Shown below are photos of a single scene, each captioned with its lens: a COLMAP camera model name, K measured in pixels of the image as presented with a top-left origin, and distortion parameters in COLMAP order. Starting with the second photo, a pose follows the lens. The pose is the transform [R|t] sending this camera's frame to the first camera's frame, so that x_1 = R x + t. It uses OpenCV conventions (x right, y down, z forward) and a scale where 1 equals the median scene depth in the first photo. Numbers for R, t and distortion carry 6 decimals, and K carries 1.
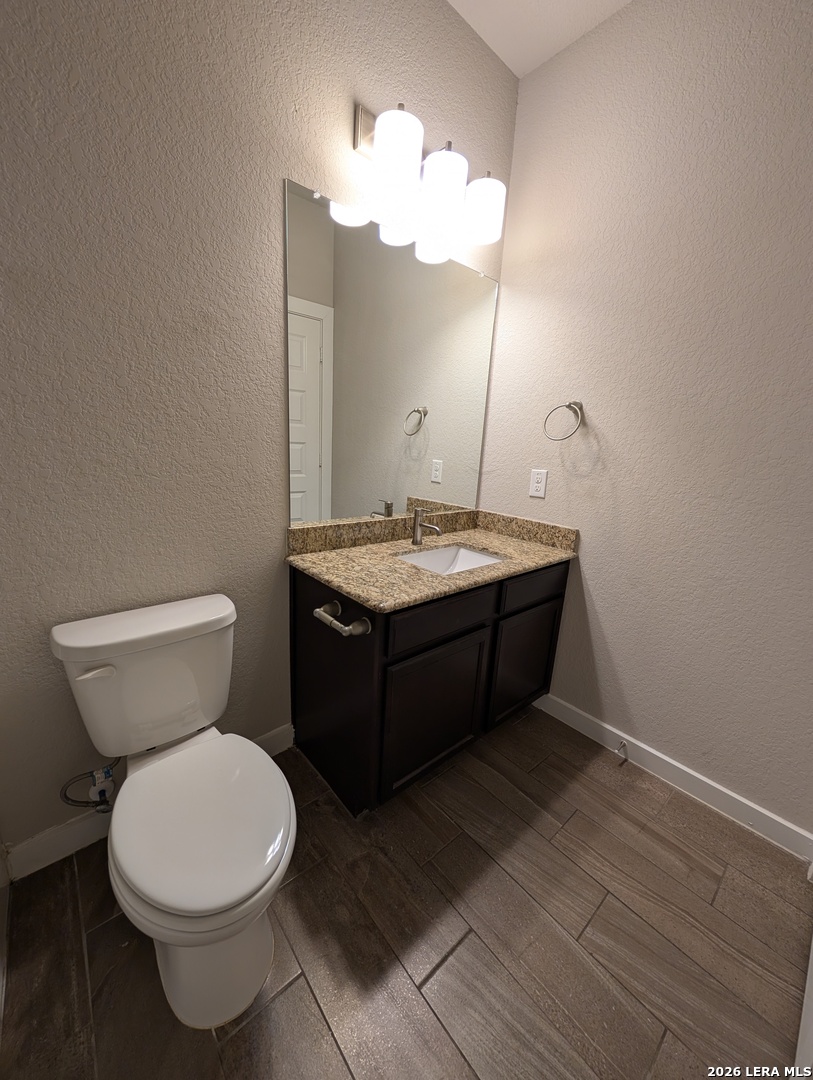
lens RADIAL K [[410.6, 0, 405.6], [0, 410.6, 541.3], [0, 0, 1]] dist [0.000398, 0.000322]
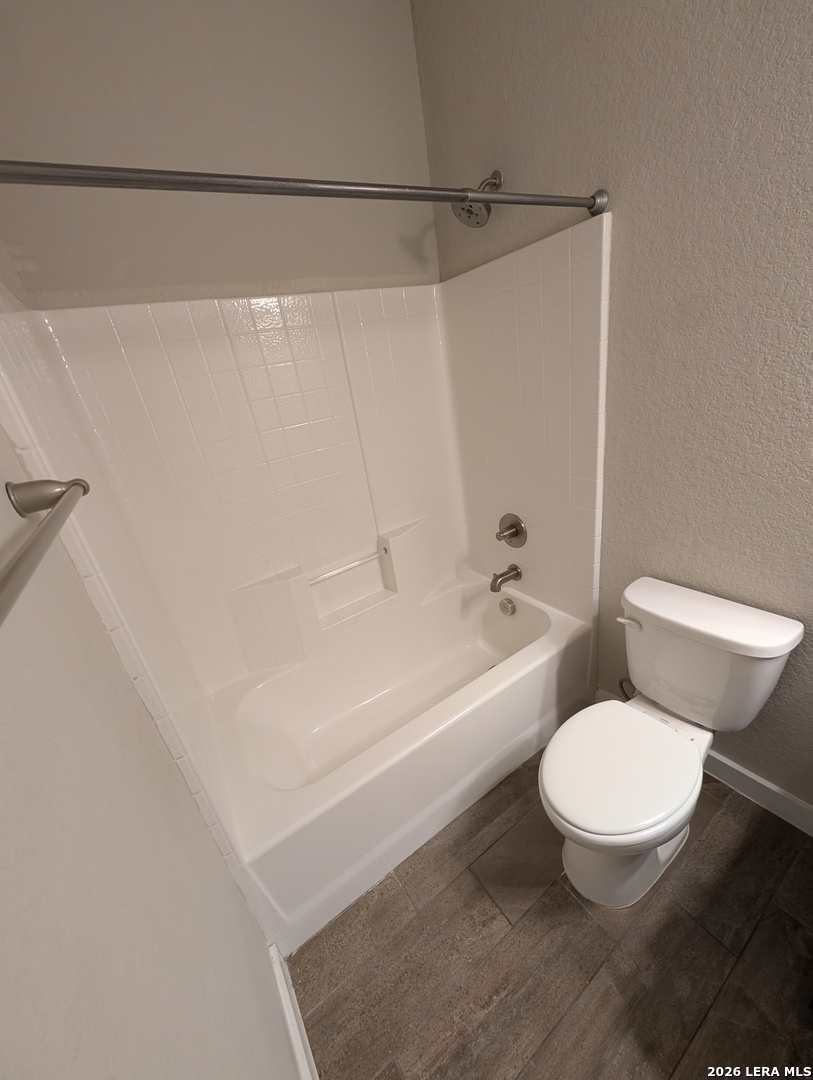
lens RADIAL K [[410.6, 0, 403.2], [0, 410.6, 539.5], [0, 0, 1]] dist [0.000398, 0.000322]
pose [[-0.139506, 0.343862, -0.928599, 0.435489], [-0.089377, 0.929569, 0.357649, -0.299039], [0.986179, 0.132889, -0.098947, 0.322863]]
